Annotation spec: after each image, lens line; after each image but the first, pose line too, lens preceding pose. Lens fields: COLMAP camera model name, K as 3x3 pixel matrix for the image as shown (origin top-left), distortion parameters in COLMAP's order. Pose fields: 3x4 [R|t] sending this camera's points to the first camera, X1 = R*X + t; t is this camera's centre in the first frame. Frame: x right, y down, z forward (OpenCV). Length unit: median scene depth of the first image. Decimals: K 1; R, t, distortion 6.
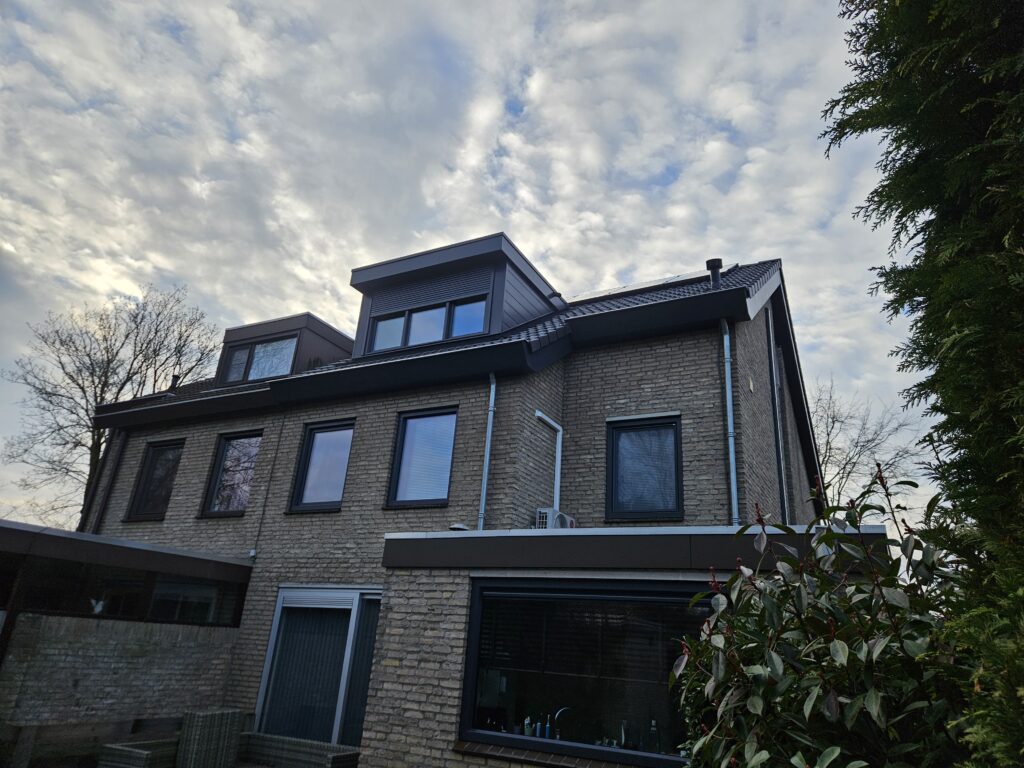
lens RADIAL K [[670.8, 0, 524.2], [0, 670.8, 381.7], [0, 0, 1]] dist [0.072628, -0.055751]
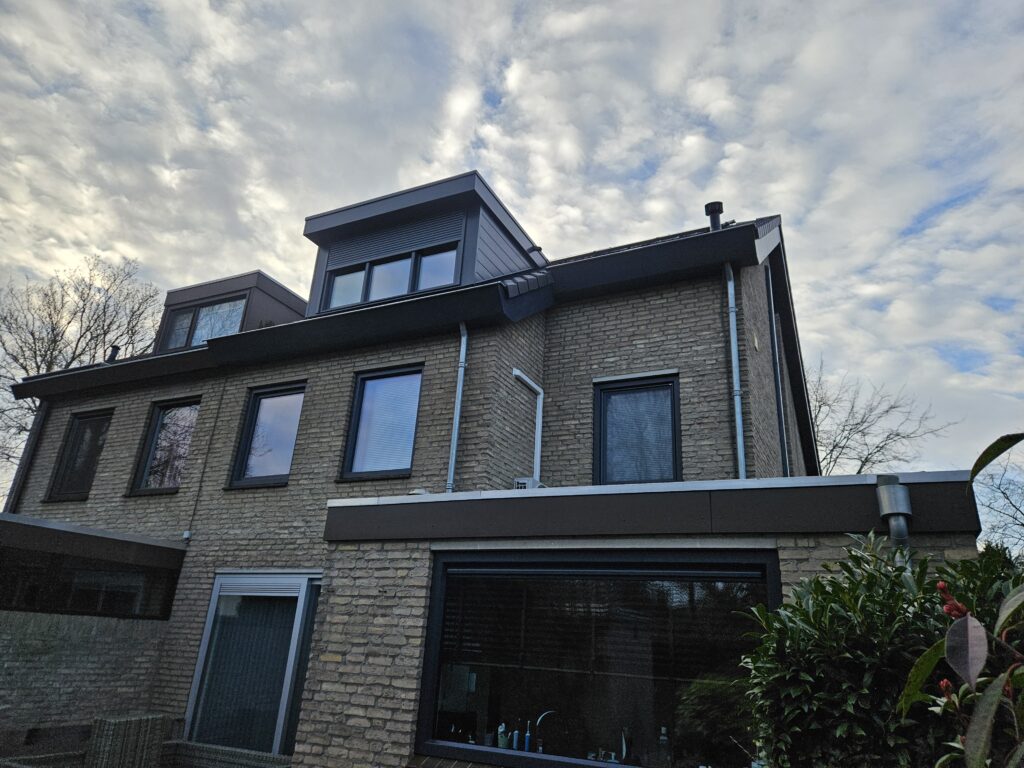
lens RADIAL K [[670.8, 0, 524.2], [0, 670.8, 381.7], [0, 0, 1]] dist [0.072628, -0.055751]
pose [[0.999439, 0.002399, 0.033391, 0.002266], [-0.002628, 0.999973, 0.006791, 0.052265], [-0.033374, -0.006875, 0.999419, 0.122954]]
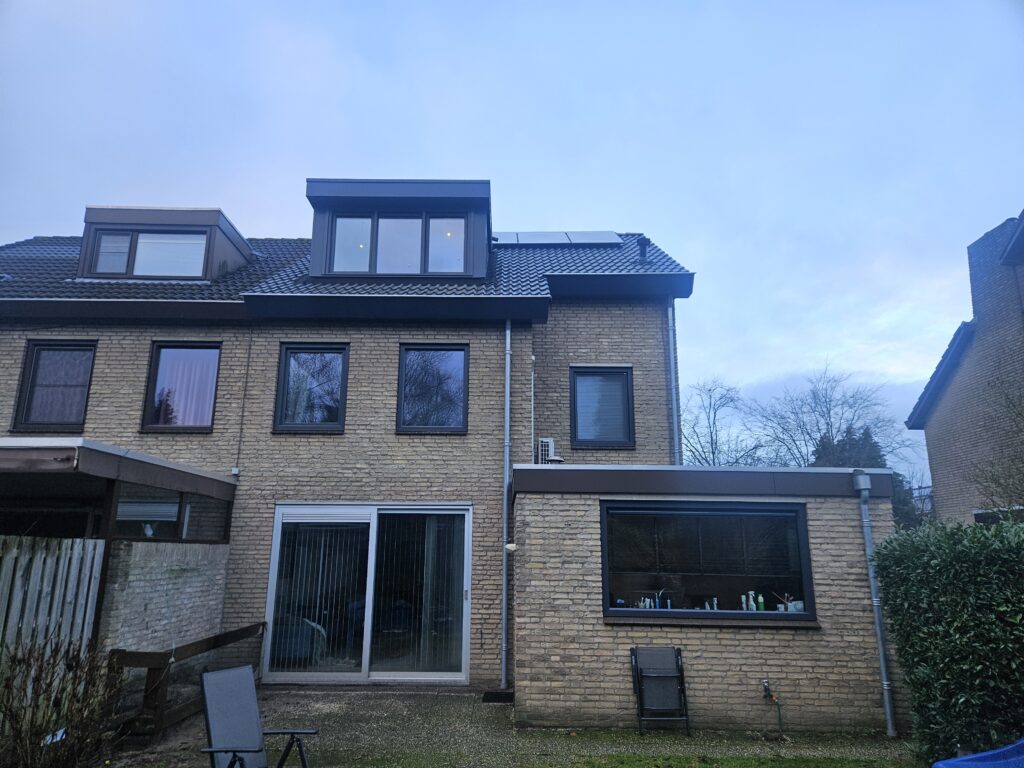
lens RADIAL K [[679.6, 0, 485.7], [0, 679.6, 387.6], [0, 0, 1]] dist [0.076219, -0.068301]
pose [[0.889215, 0.052778, 0.454436, -0.561293], [-0.123812, 0.984018, 0.127985, -0.039987], [-0.440418, -0.170071, 0.881537, -0.013030]]
